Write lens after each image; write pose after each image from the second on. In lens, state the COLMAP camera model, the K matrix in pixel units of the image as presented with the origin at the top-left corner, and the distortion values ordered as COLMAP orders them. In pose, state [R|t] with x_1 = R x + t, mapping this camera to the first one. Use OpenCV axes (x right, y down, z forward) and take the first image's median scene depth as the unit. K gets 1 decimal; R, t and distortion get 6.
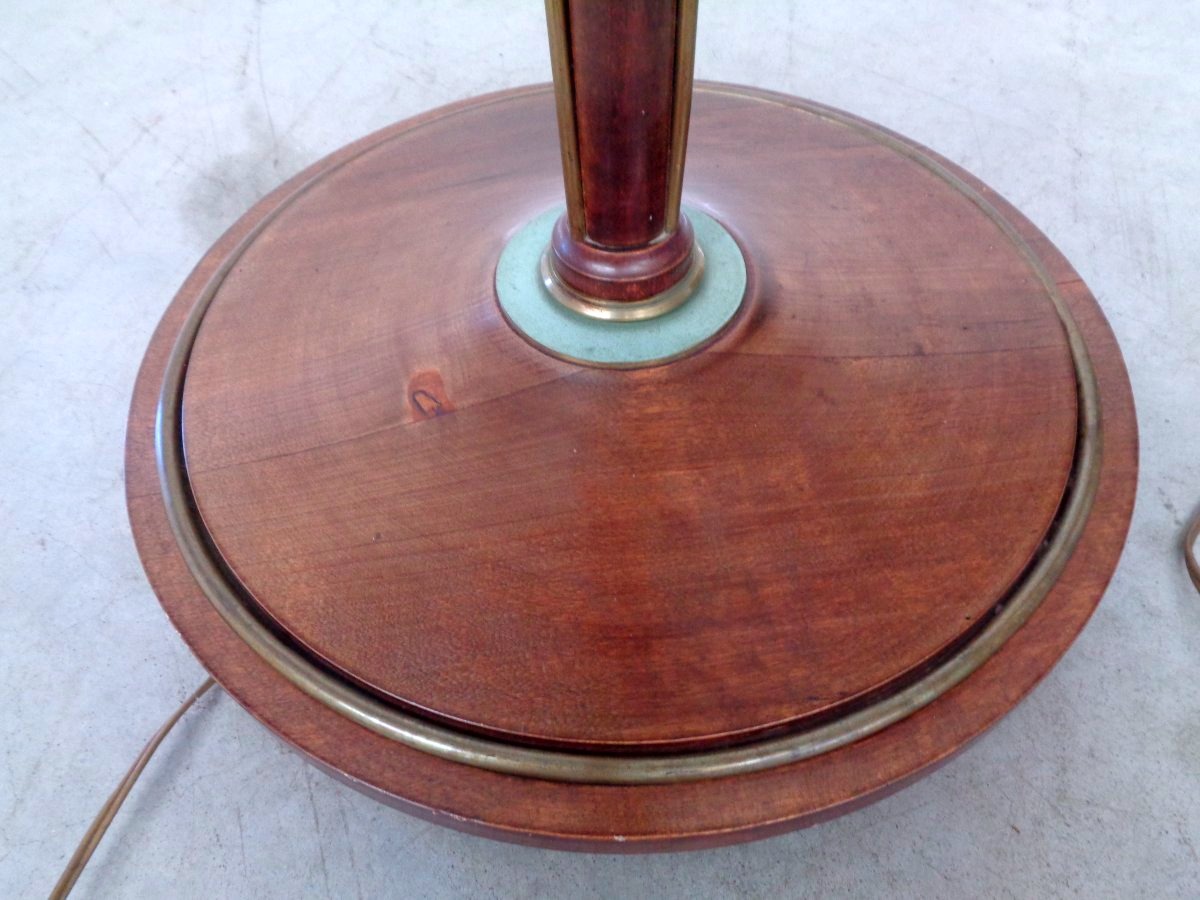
lens RADIAL K [[864.6, 0, 600.0], [0, 864.6, 450.0], [0, 0, 1]] dist [-0.031706, 0.002107]
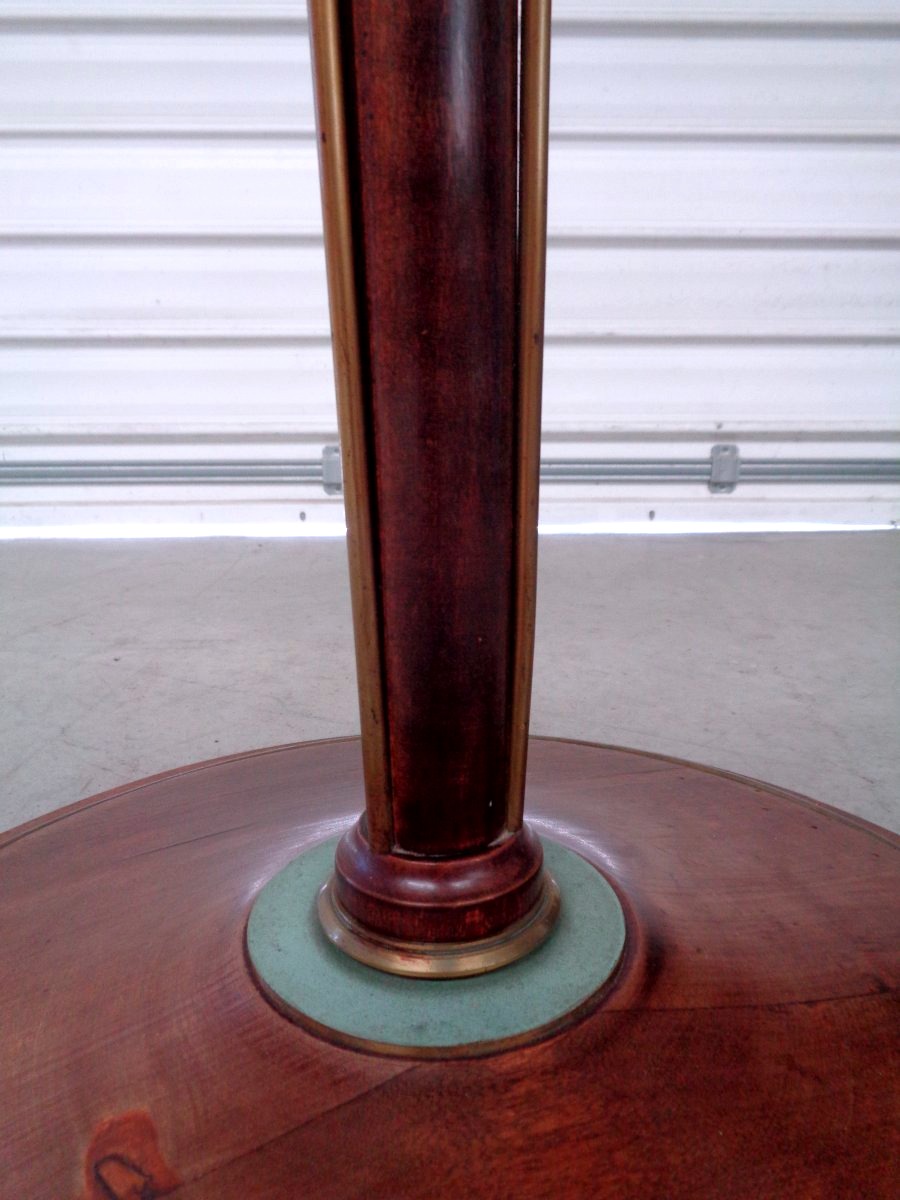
lens RADIAL K [[907.7, 0, 450.0], [0, 907.7, 600.0], [0, 0, 1]] dist [0.008710, 0.003222]
pose [[0.982892, -0.037774, 0.180267, -0.091508], [0.138990, 0.794319, -0.591387, 0.023198], [-0.120850, 0.606325, 0.785980, 0.320041]]
